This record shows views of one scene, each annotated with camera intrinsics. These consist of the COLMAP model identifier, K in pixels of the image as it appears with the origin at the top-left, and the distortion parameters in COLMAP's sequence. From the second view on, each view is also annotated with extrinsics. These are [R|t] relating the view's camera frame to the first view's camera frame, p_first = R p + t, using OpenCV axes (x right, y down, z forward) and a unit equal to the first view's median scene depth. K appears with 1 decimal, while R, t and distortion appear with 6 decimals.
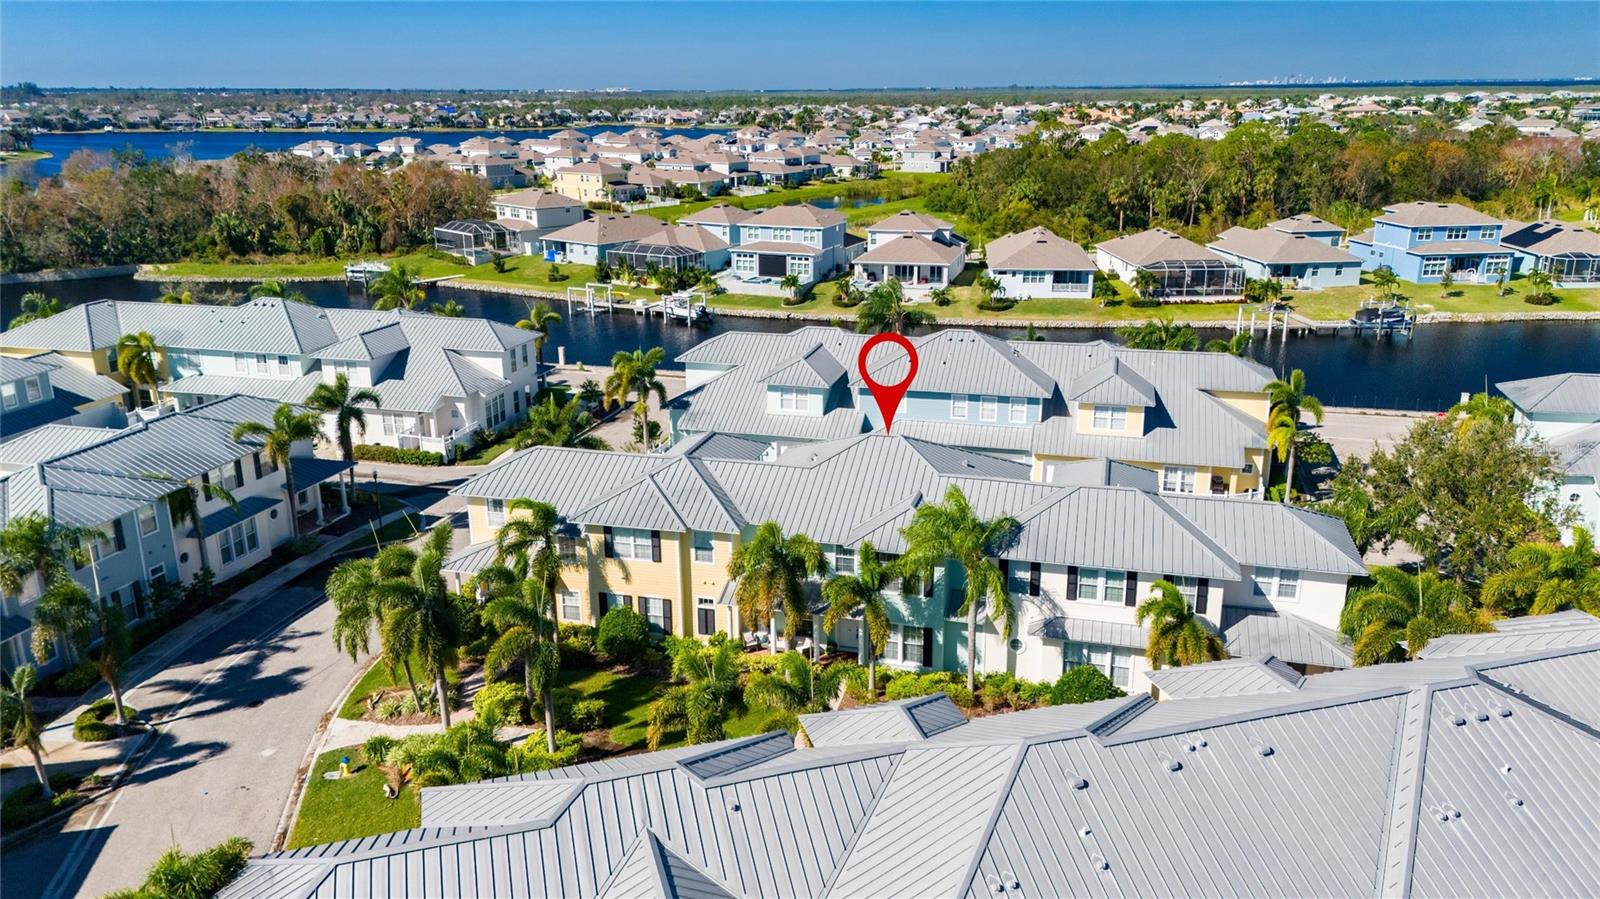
lens RADIAL K [[1163.7, 0, 804.8], [0, 1163.7, 462.4], [0, 0, 1]] dist [0.082048, -0.089432]
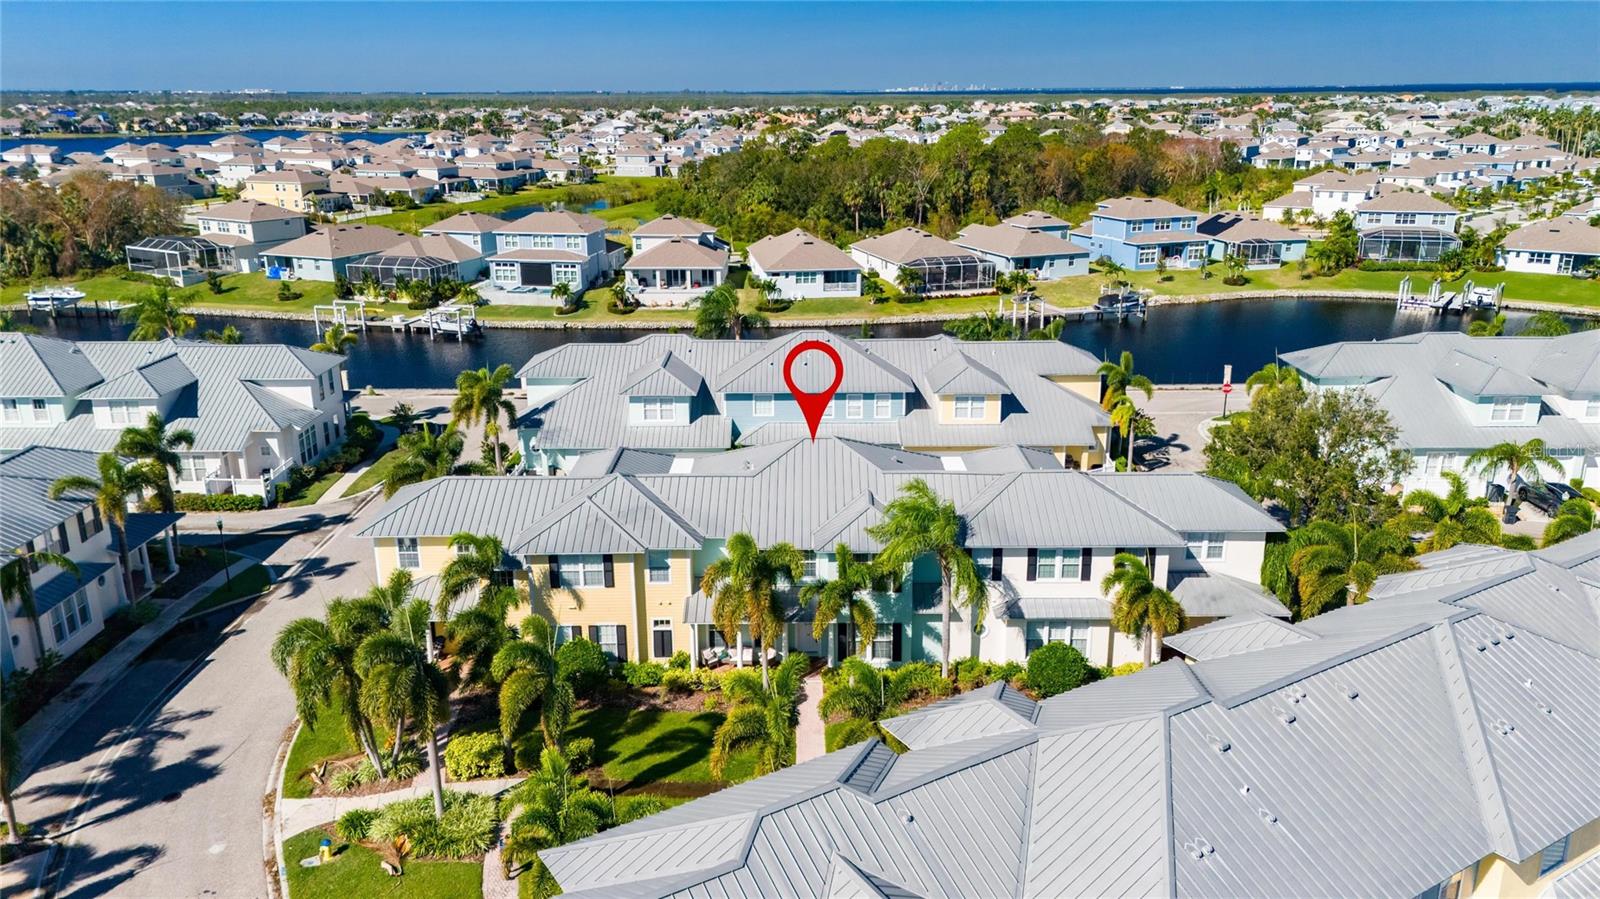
lens RADIAL K [[1168.3, 0, 804.6], [0, 1168.3, 455.4], [0, 0, 1]] dist [0.067328, -0.063559]
pose [[0.965112, -0.076196, 0.250506, -0.126048], [0.078477, 0.996916, 0.000884, -0.006416], [-0.249800, 0.018806, 0.968115, 0.018156]]
